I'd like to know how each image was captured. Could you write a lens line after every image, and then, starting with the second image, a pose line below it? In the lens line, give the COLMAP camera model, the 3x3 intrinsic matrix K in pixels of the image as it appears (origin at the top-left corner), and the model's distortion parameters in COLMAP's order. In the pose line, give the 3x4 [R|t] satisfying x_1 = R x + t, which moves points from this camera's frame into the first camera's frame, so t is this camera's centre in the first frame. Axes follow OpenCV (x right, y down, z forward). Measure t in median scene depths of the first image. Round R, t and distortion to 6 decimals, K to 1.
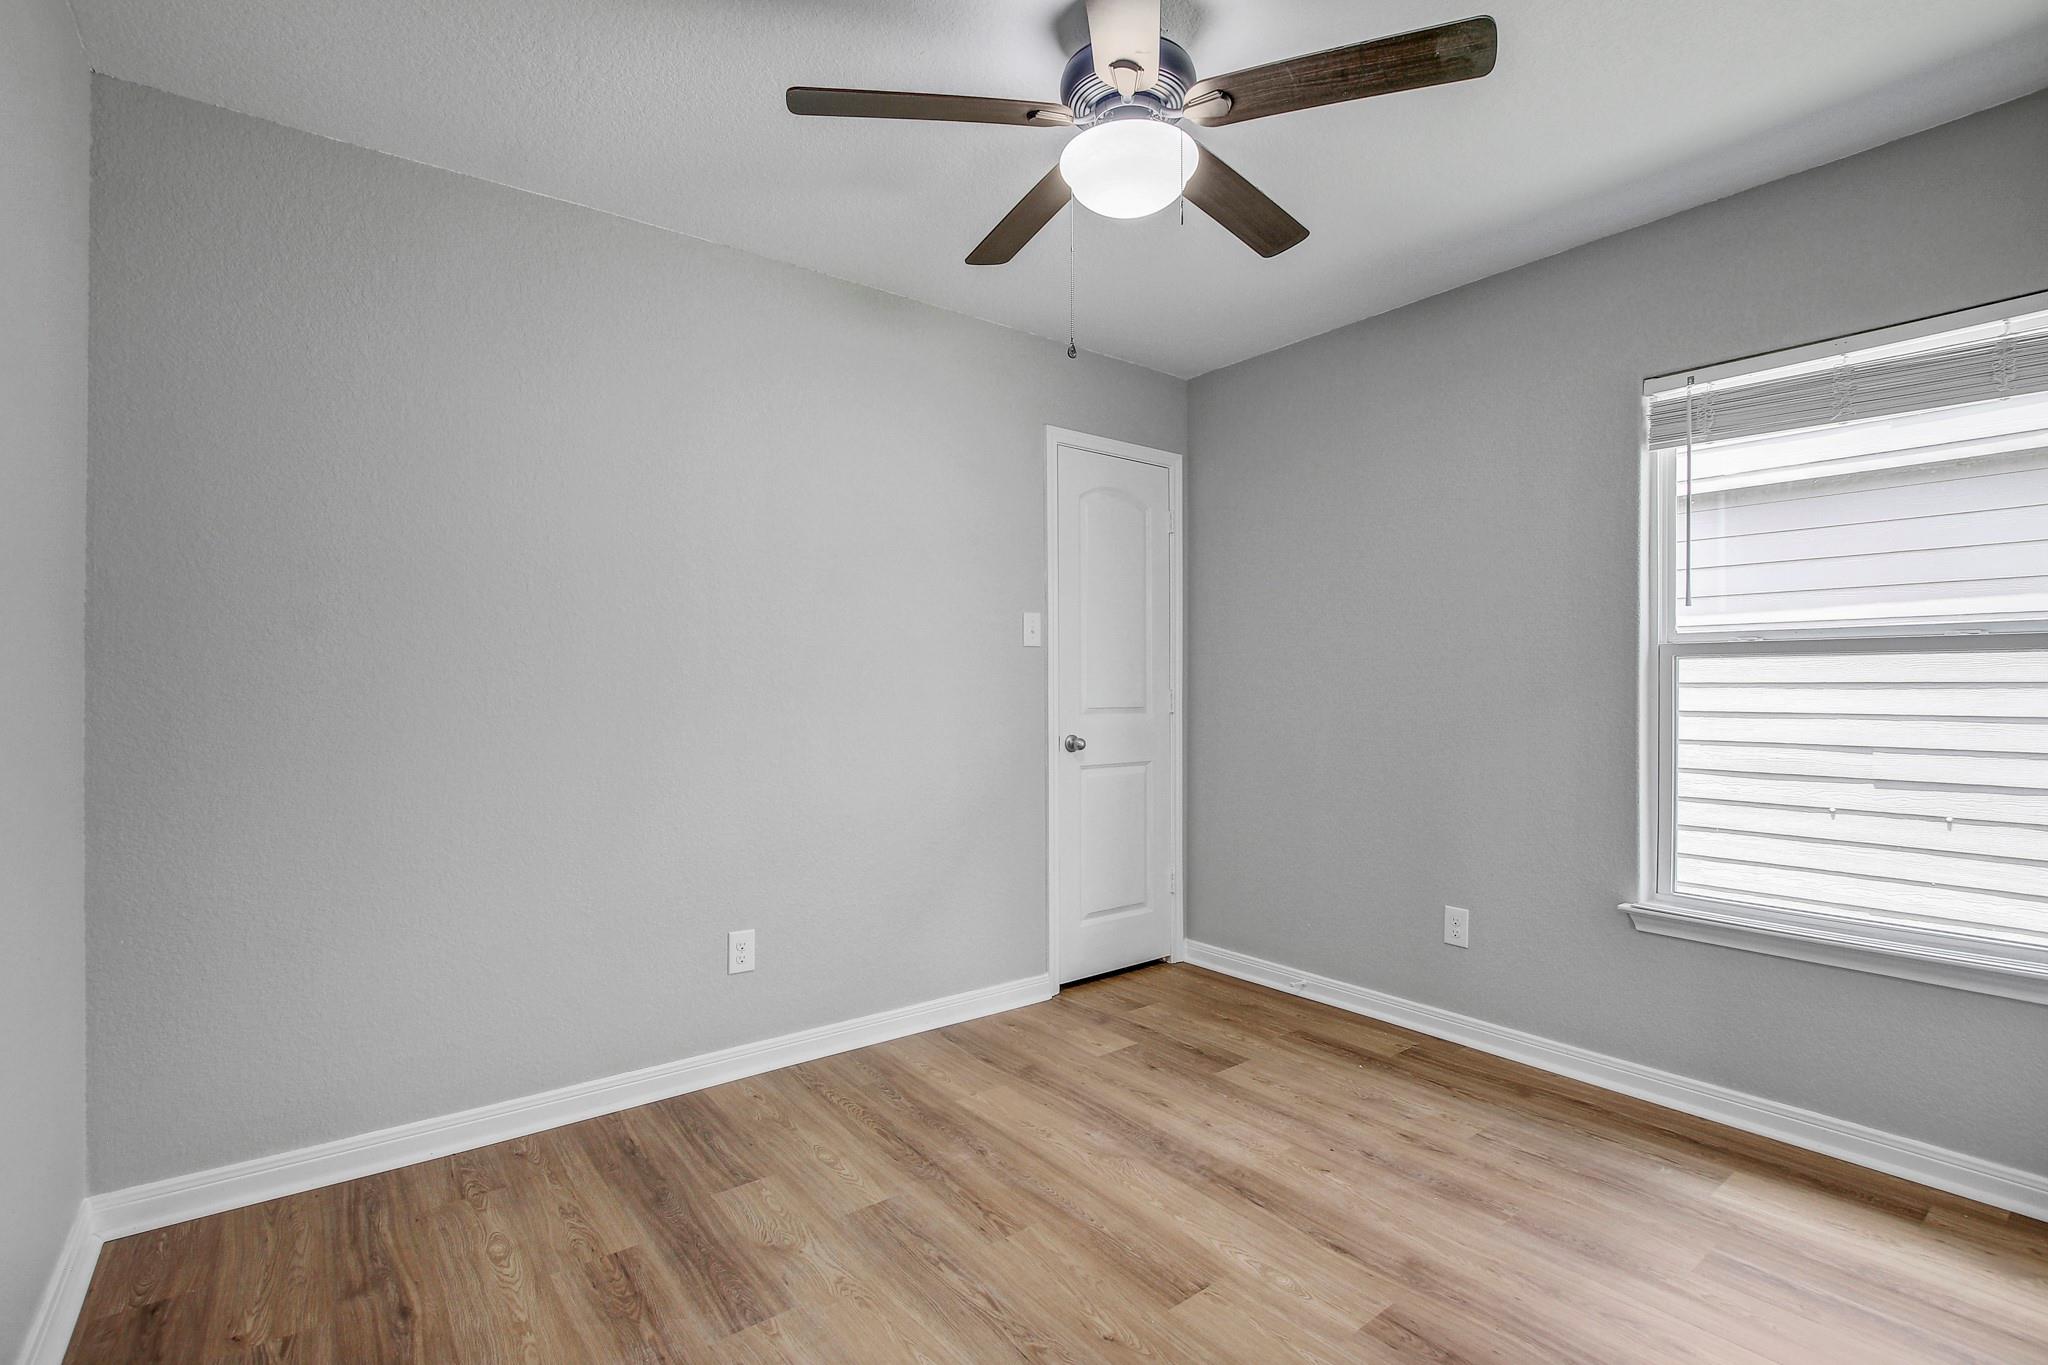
lens RADIAL K [[952.6, 0, 1019.6], [0, 952.6, 690.0], [0, 0, 1]] dist [-0.024845, 0.000067]
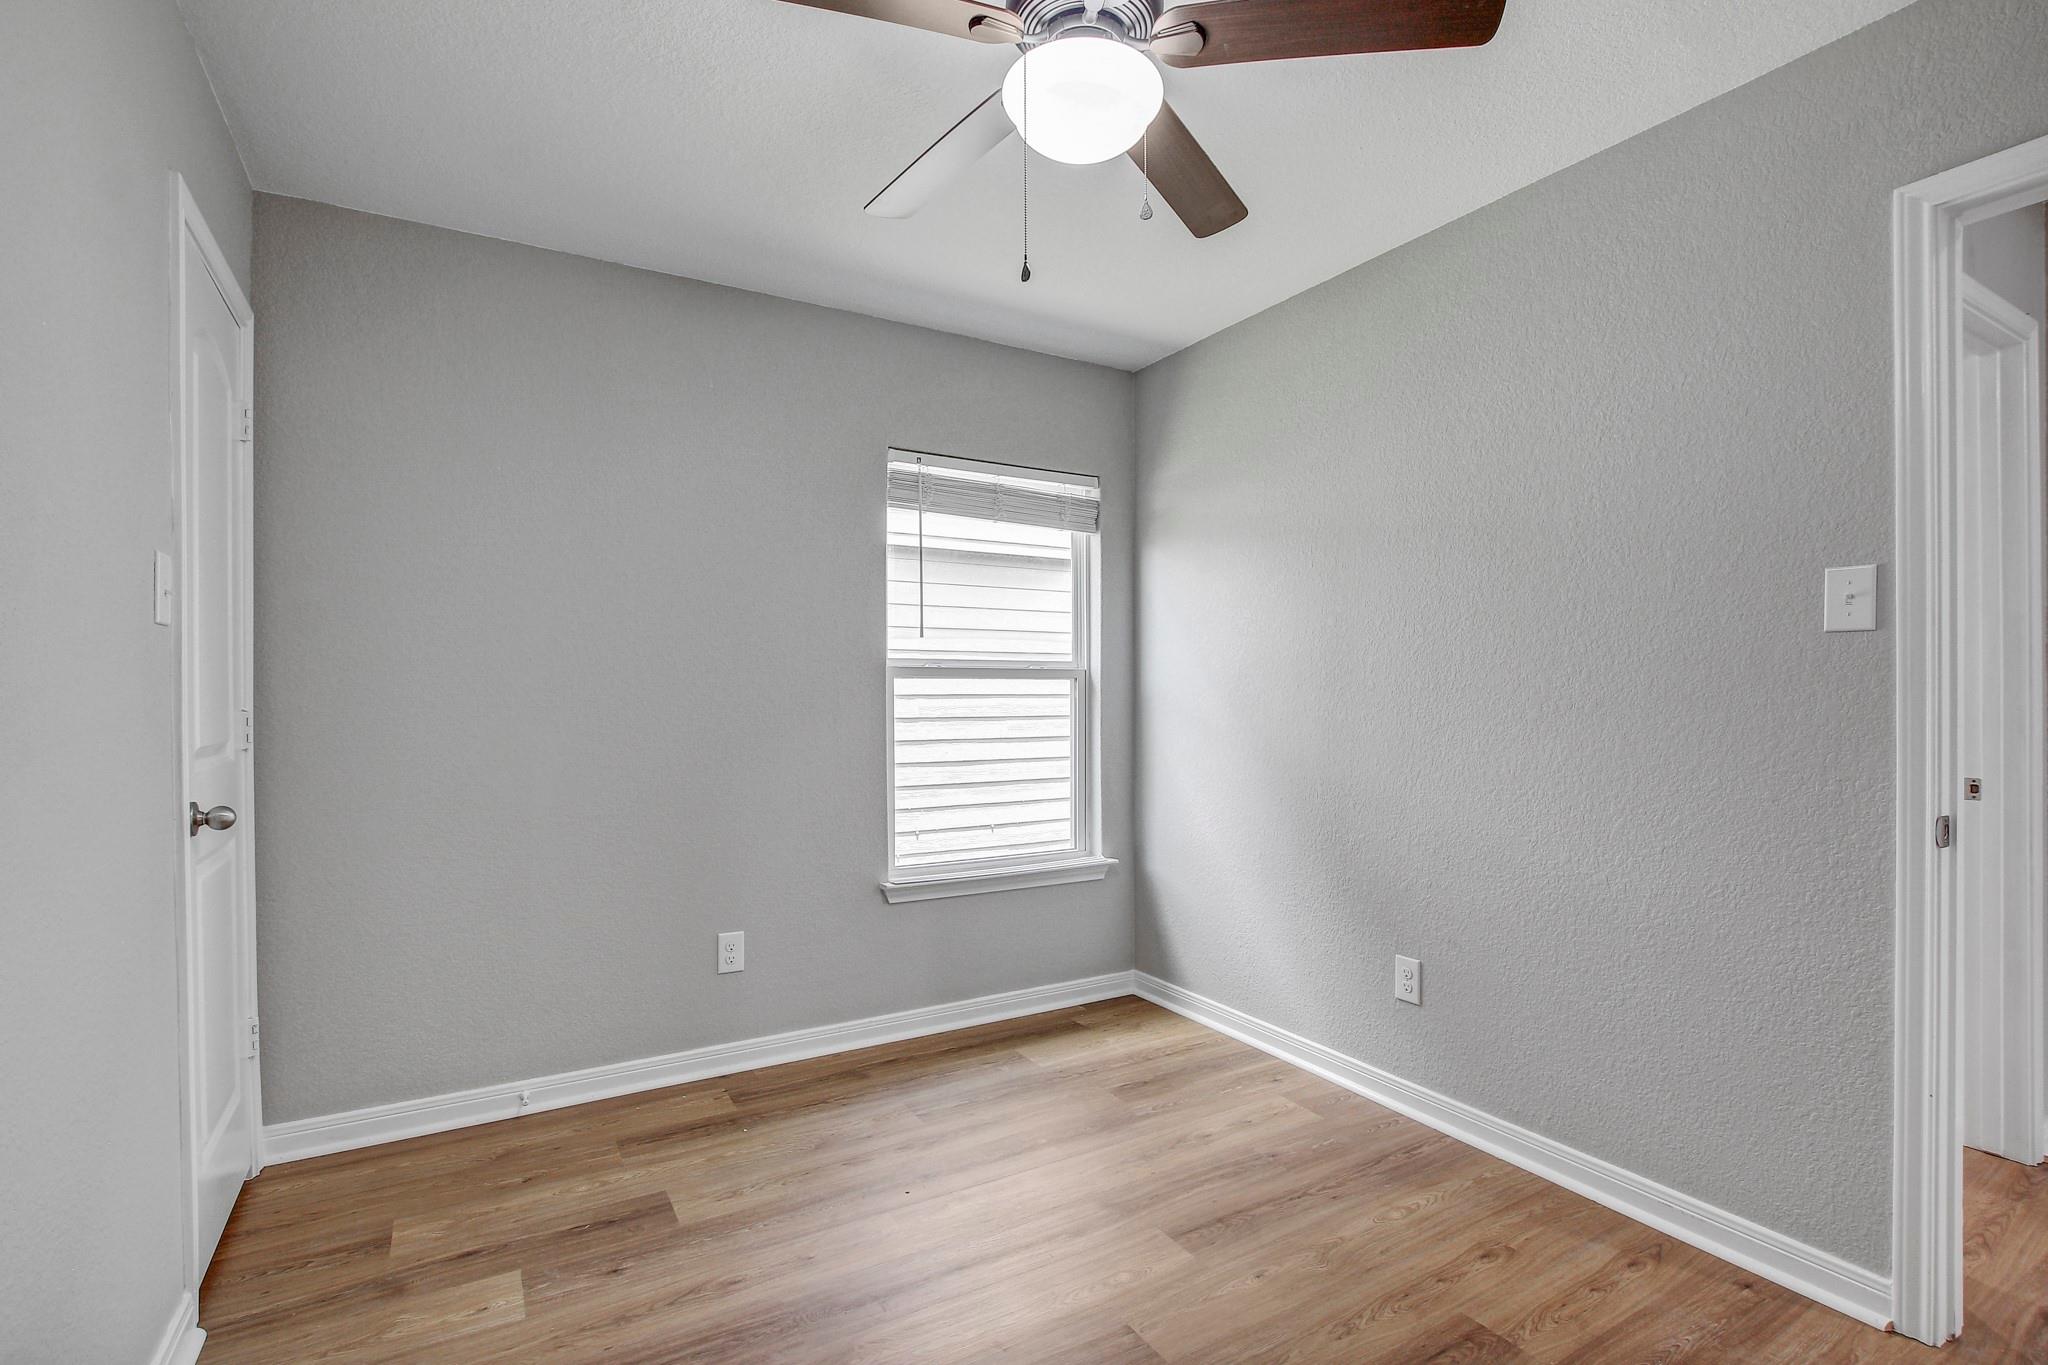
lens RADIAL K [[952.6, 0, 1019.6], [0, 952.6, 690.0], [0, 0, 1]] dist [-0.024845, 0.000067]
pose [[0.109231, 0.007786, 0.993986, -0.519595], [0.007676, 0.999933, -0.008676, -0.004642], [-0.993987, 0.008577, 0.109164, 0.677779]]
